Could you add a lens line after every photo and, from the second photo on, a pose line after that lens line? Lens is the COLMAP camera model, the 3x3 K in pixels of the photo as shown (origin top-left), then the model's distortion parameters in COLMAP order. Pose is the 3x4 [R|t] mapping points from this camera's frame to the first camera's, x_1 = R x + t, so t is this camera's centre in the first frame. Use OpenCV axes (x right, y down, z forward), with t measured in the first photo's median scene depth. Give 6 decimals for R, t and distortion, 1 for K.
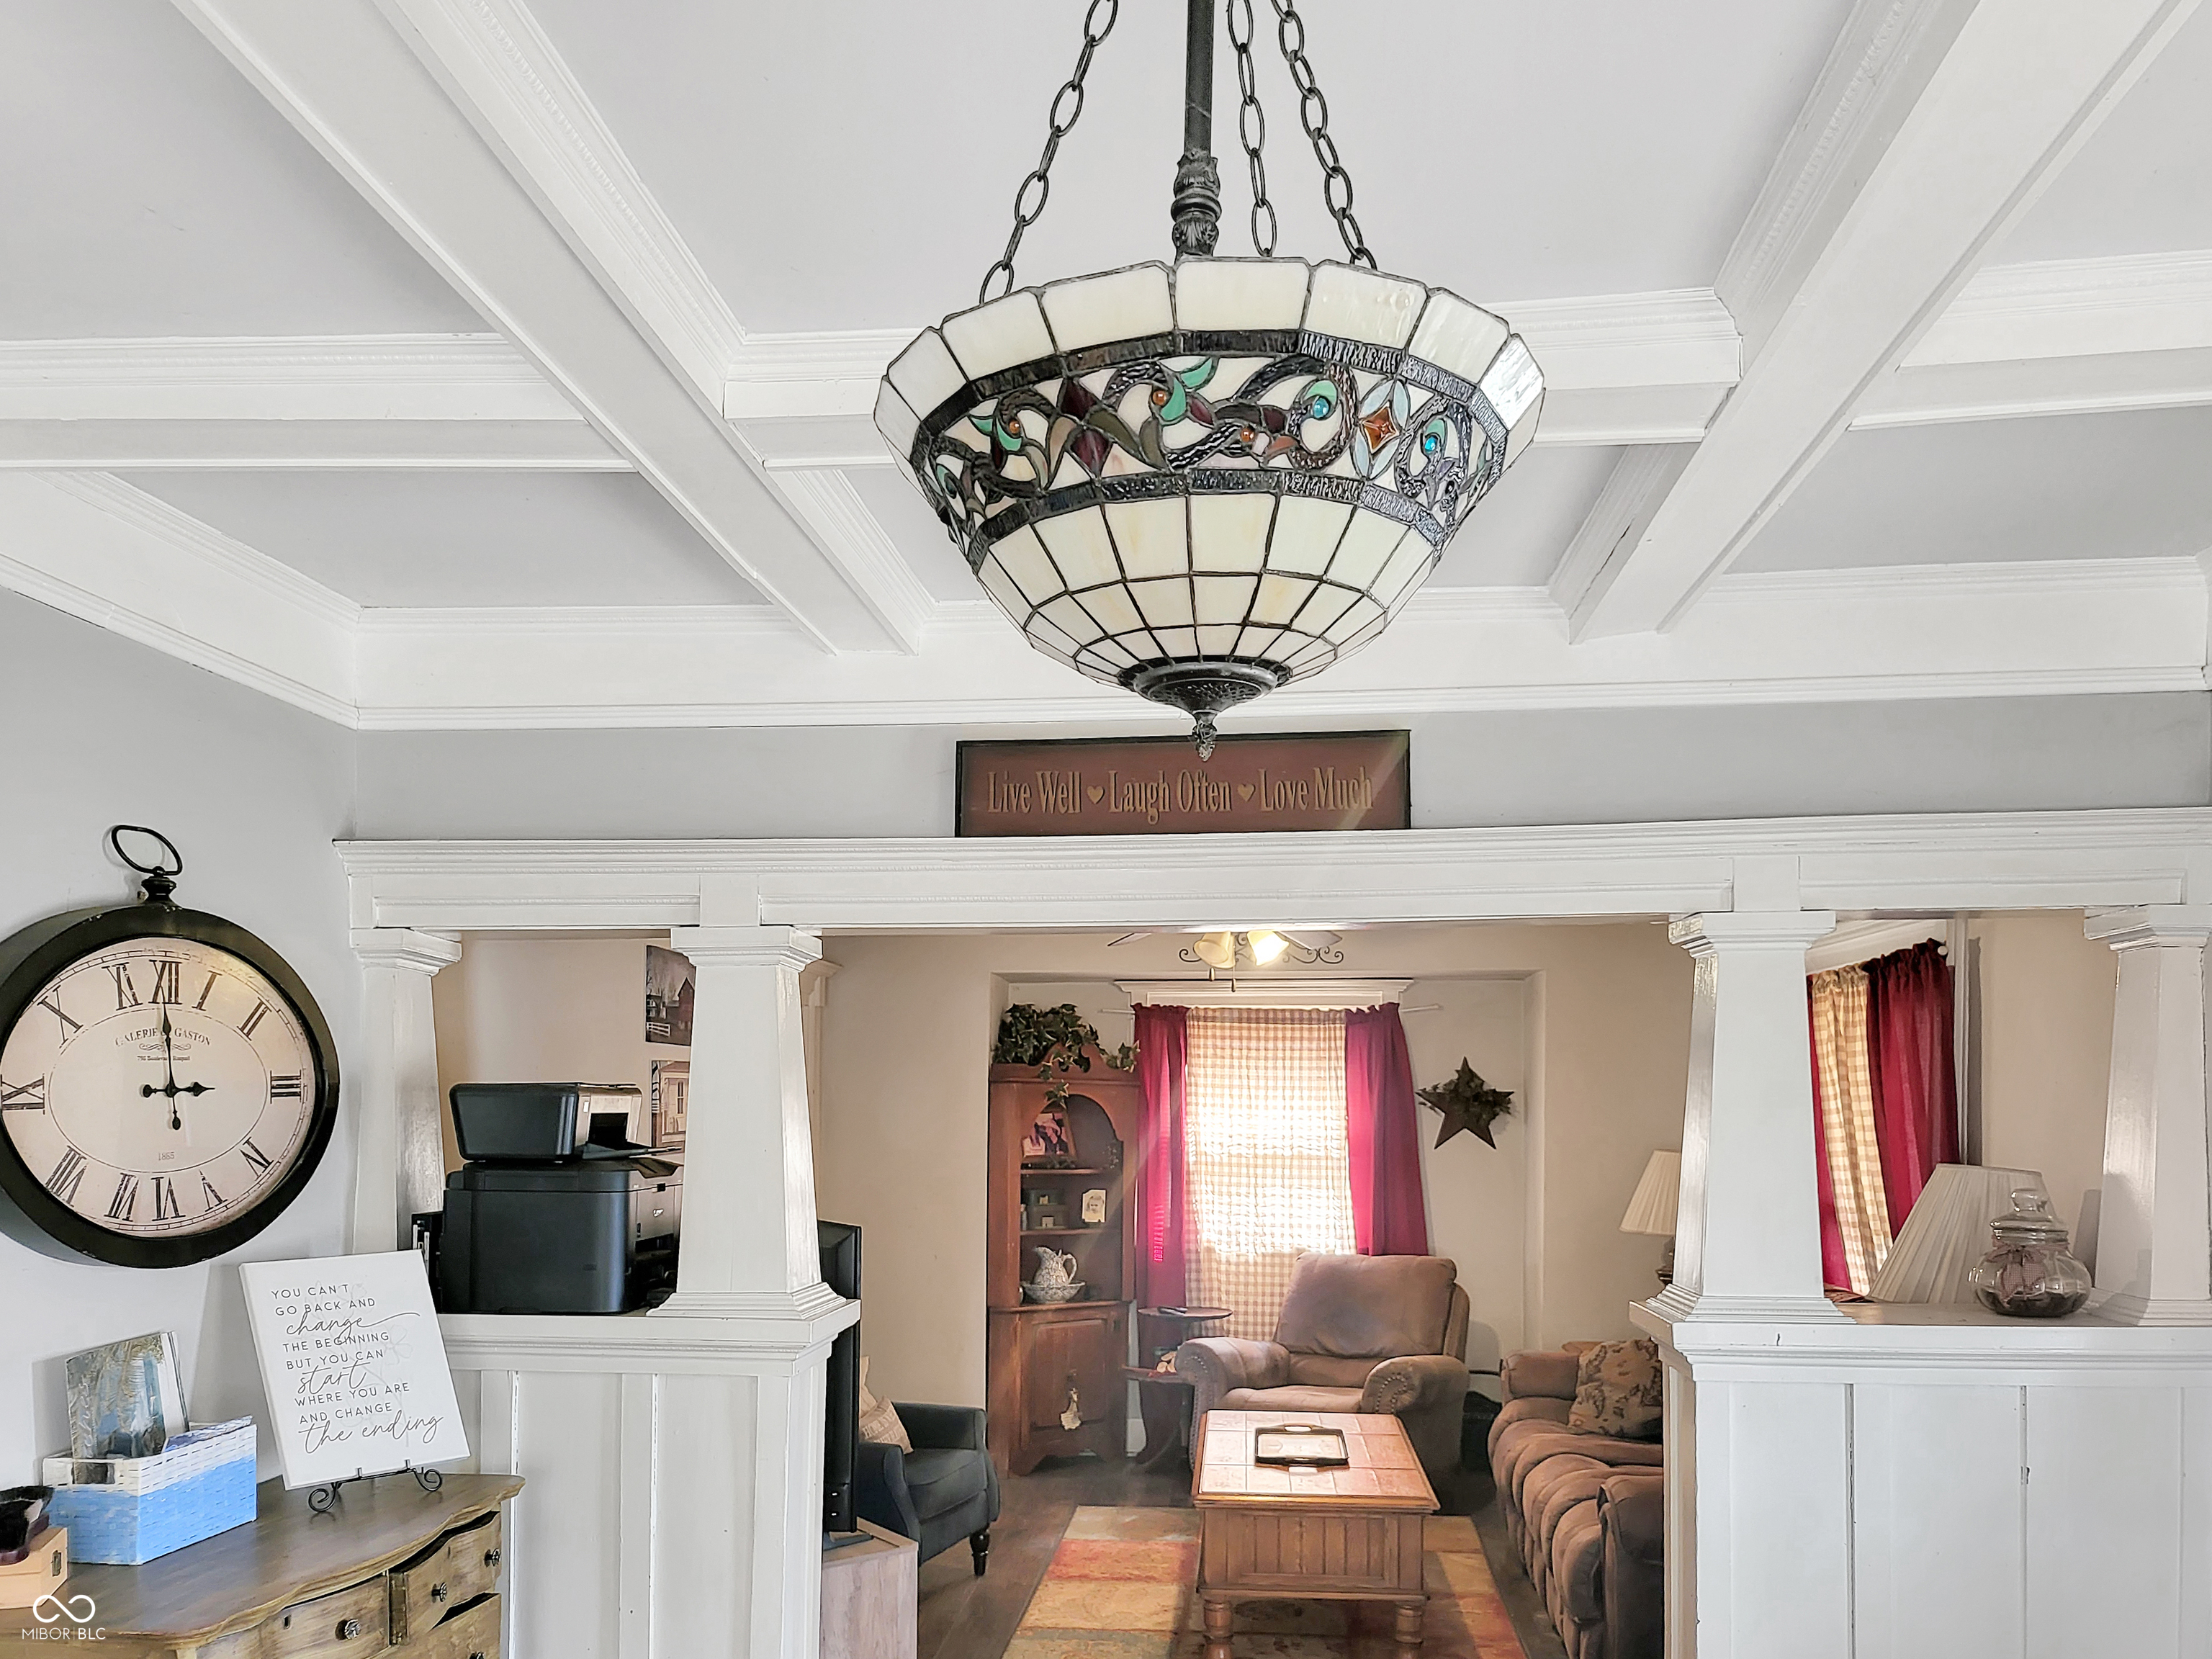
lens RADIAL K [[1625.4, 0, 1111.9], [0, 1625.4, 1104.8], [0, 0, 1]] dist [-0.005820, -0.002056]
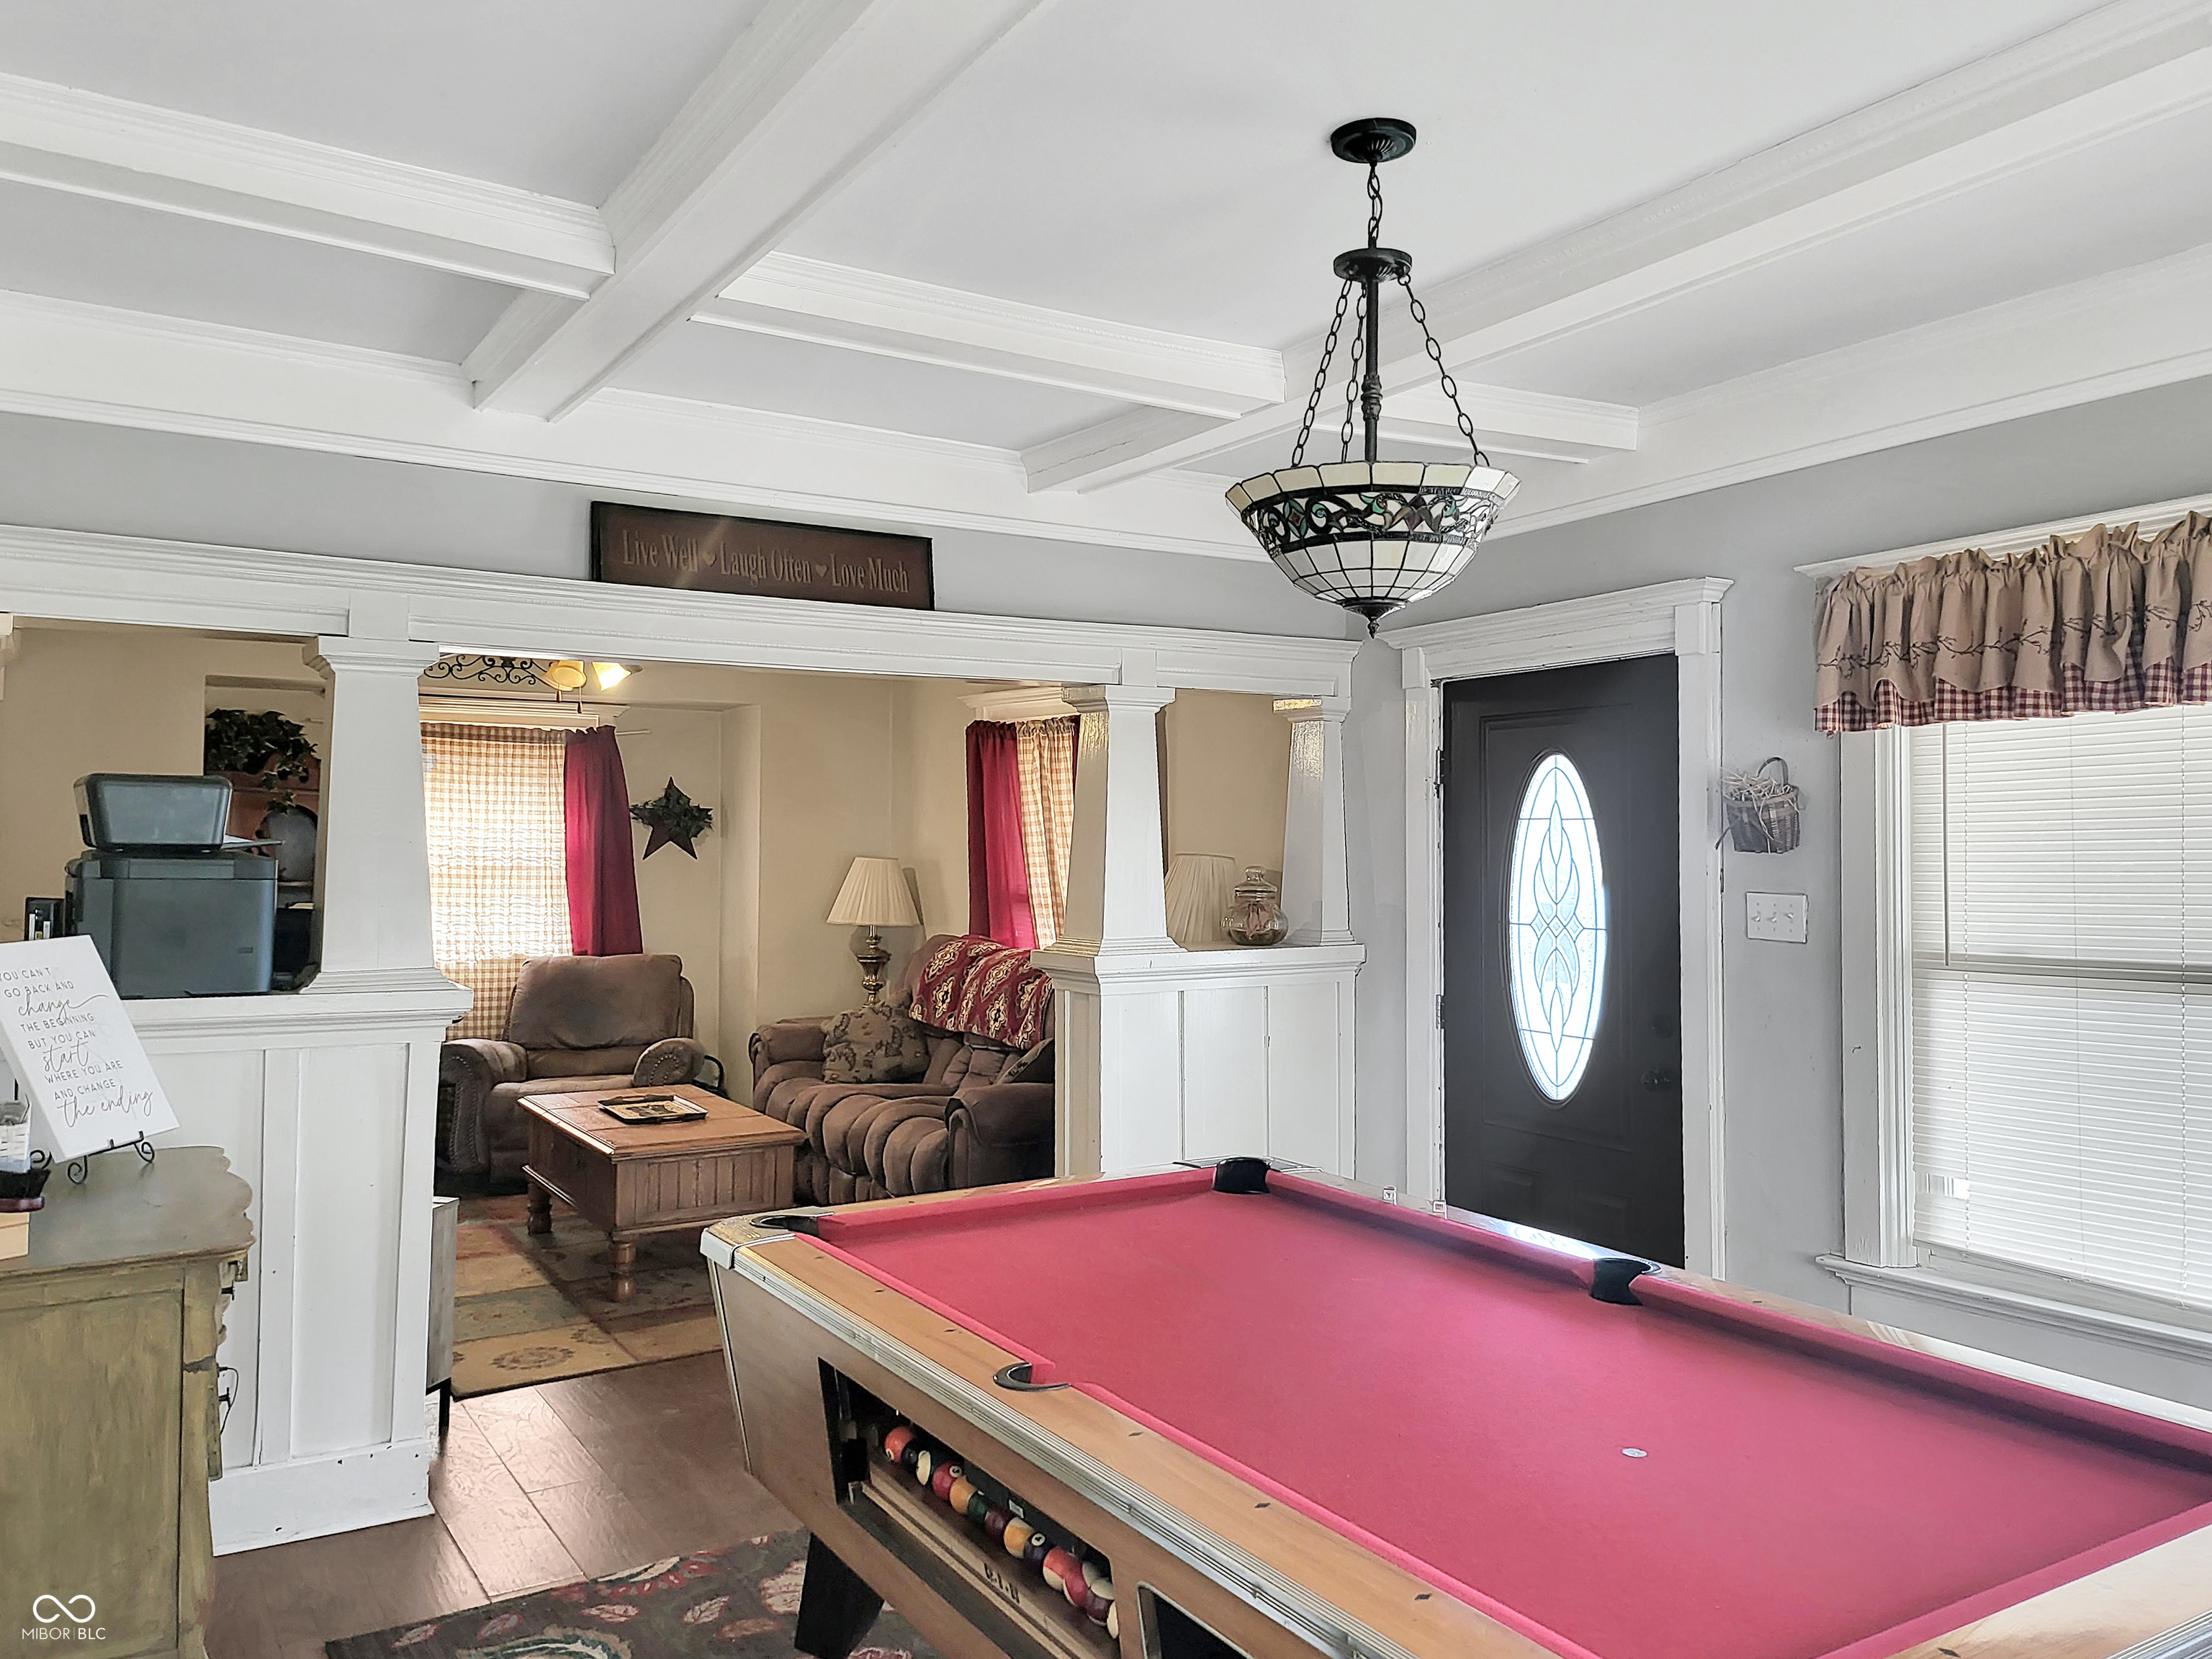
lens RADIAL K [[1644.9, 0, 1106.0], [0, 1644.9, 829.5], [0, 0, 1]] dist [0.054631, -0.001412]
pose [[0.799433, 0.007001, 0.600715, -0.228023], [-0.005319, 0.999975, -0.004575, 0.010122], [-0.600732, 0.000462, 0.799450, -0.093034]]
